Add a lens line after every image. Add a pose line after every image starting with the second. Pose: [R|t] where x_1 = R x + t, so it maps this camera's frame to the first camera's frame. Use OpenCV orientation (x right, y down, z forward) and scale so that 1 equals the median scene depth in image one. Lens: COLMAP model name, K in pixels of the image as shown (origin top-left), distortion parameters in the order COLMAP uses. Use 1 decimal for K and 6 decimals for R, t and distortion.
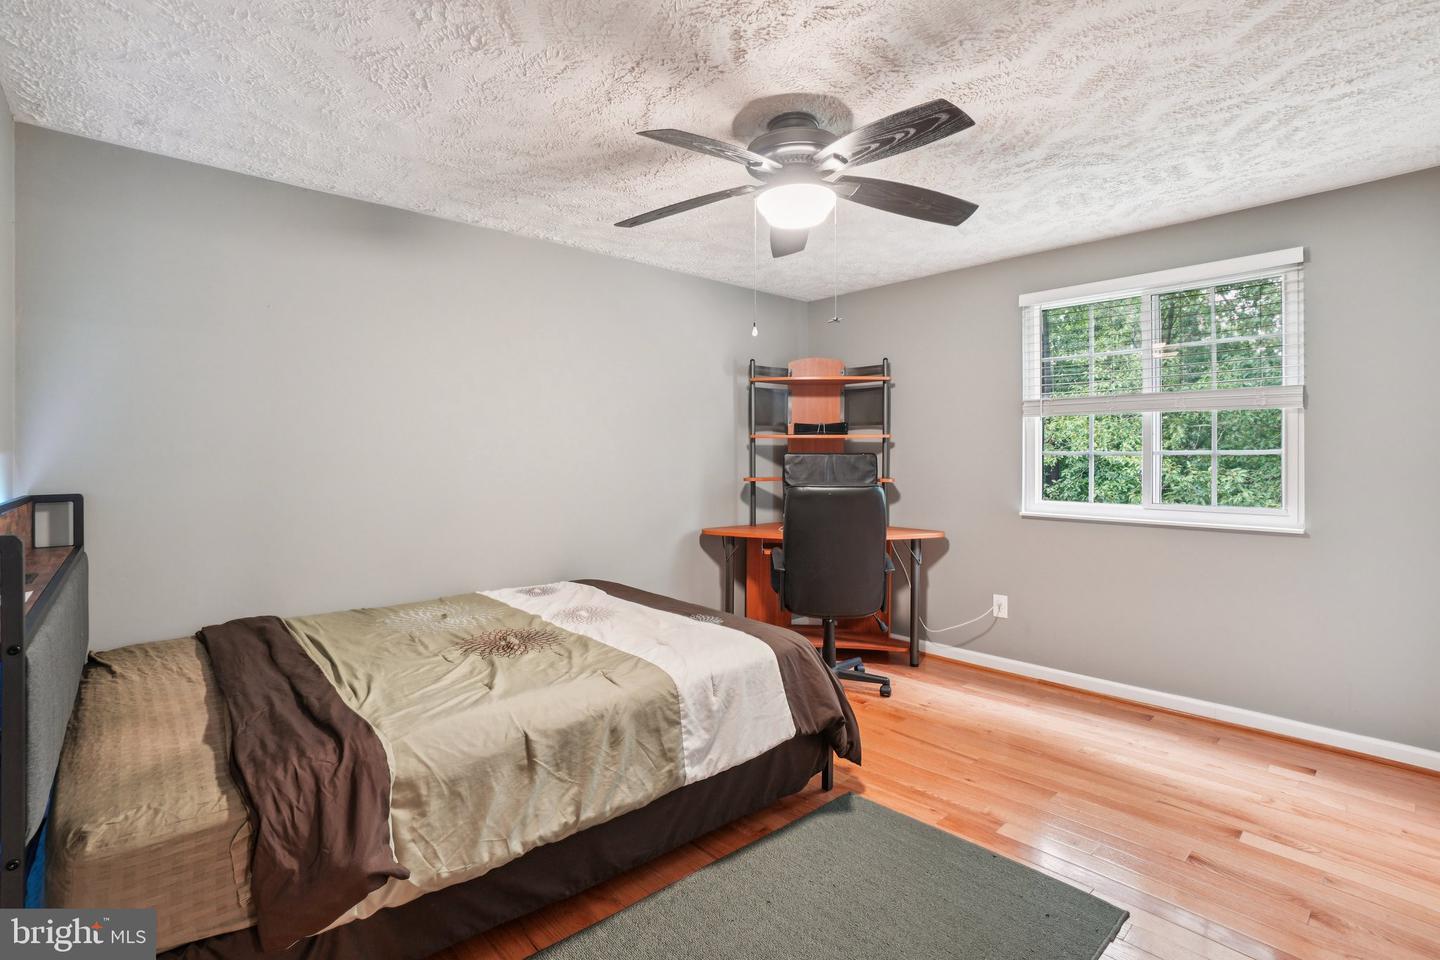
lens RADIAL K [[661.7, 0, 719.1], [0, 661.7, 464.6], [0, 0, 1]] dist [-0.002270, -0.000160]
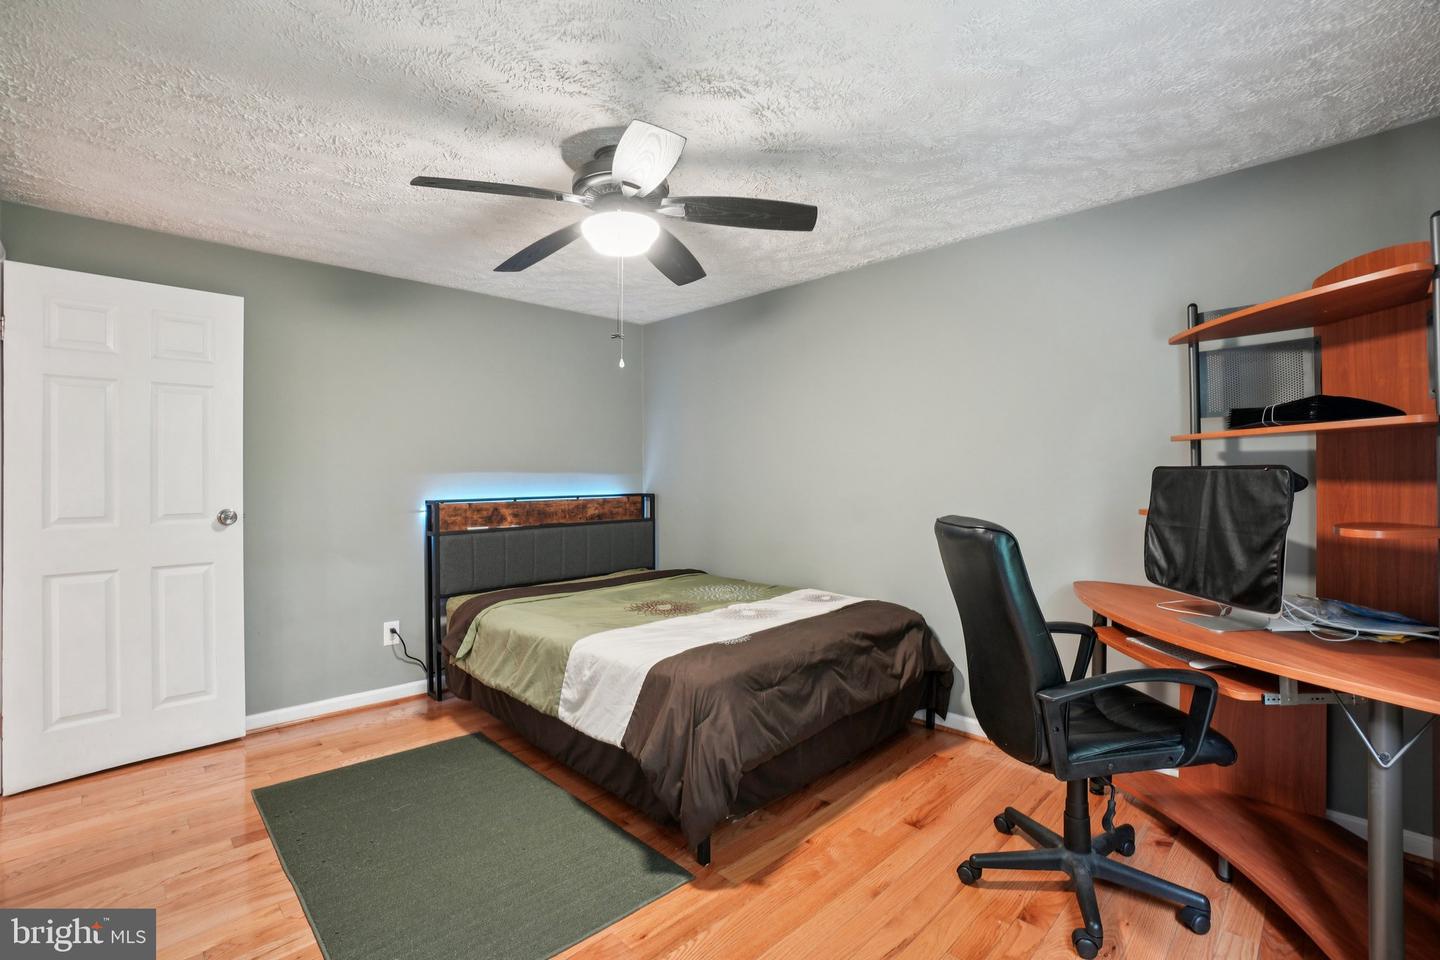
lens RADIAL K [[645.1, 0, 718.7], [0, 645.1, 478.1], [0, 0, 1]] dist [0.003172, -0.000041]
pose [[0.063472, 0.006355, -0.997963, 1.136125], [-0.006459, 0.999961, 0.005957, -0.017322], [0.997963, 0.006068, 0.063511, 1.093669]]
